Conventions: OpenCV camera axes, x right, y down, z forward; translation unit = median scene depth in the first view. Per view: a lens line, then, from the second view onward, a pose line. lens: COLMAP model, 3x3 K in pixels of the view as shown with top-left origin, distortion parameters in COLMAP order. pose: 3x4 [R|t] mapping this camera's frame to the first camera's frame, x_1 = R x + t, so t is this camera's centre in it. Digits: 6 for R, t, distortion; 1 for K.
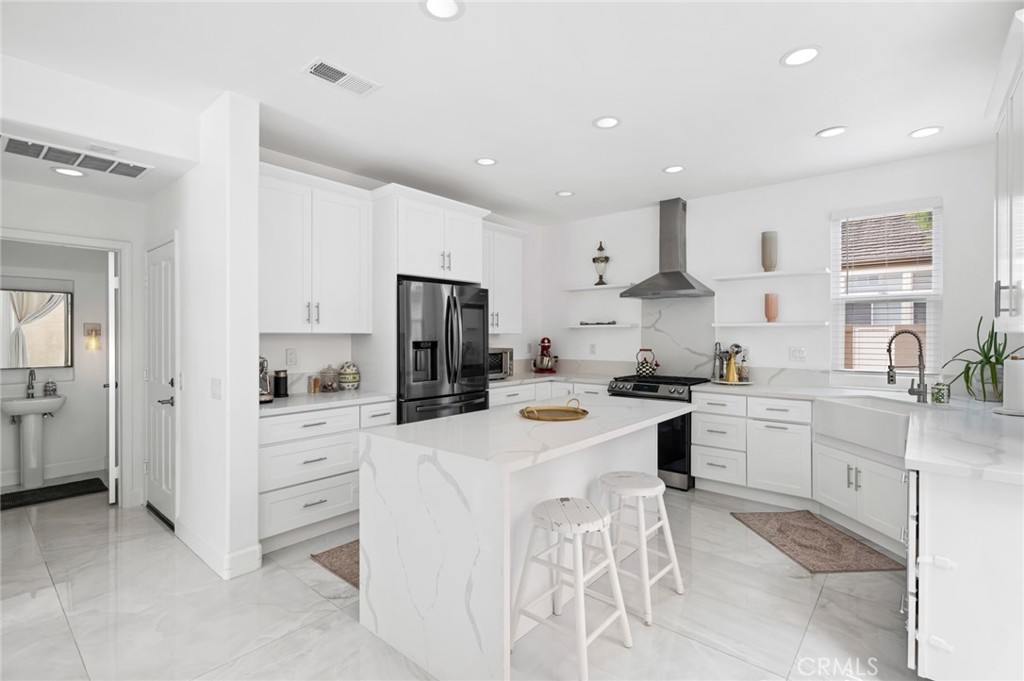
lens RADIAL K [[476.4, 0, 514.6], [0, 476.4, 338.9], [0, 0, 1]] dist [-0.001670, 0.000376]
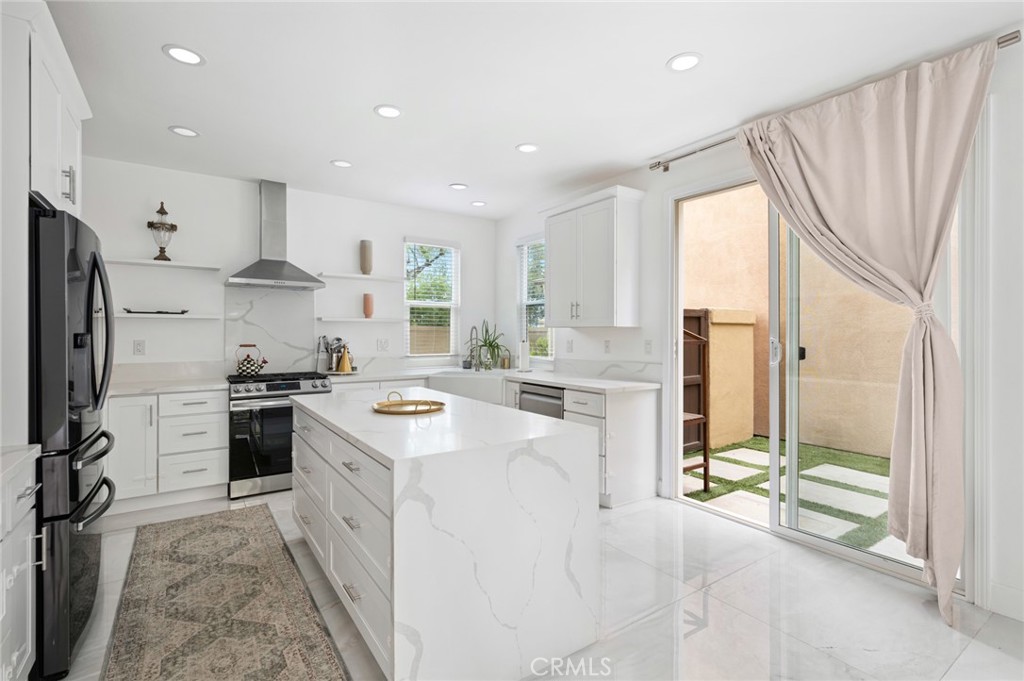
lens RADIAL K [[476.4, 0, 514.6], [0, 476.4, 338.9], [0, 0, 1]] dist [-0.001670, 0.000376]
pose [[0.253954, -0.009359, 0.967171, -0.499162], [0.008443, 0.999937, 0.007459, 0.009908], [-0.967179, 0.006272, 0.254017, 0.353646]]
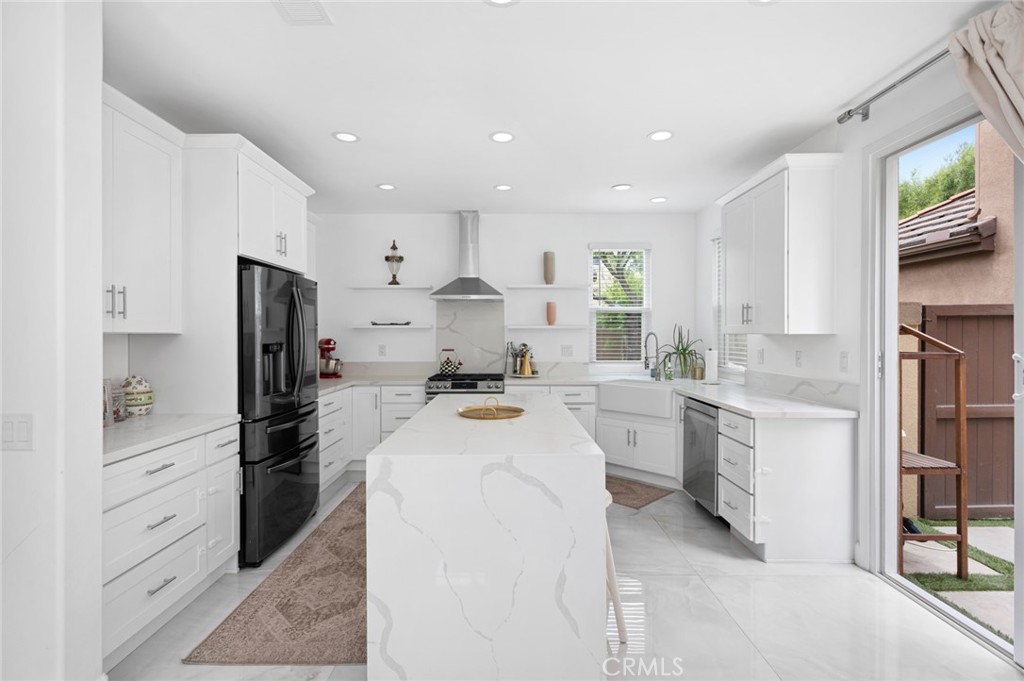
lens RADIAL K [[481.9, 0, 507.8], [0, 481.9, 341.0], [0, 0, 1]] dist [-0.001716, 0.000361]
pose [[0.759951, -0.007460, 0.649937, -0.358712], [0.006198, 0.999972, 0.004231, -0.000247], [-0.649951, 0.000813, 0.759976, 0.121090]]
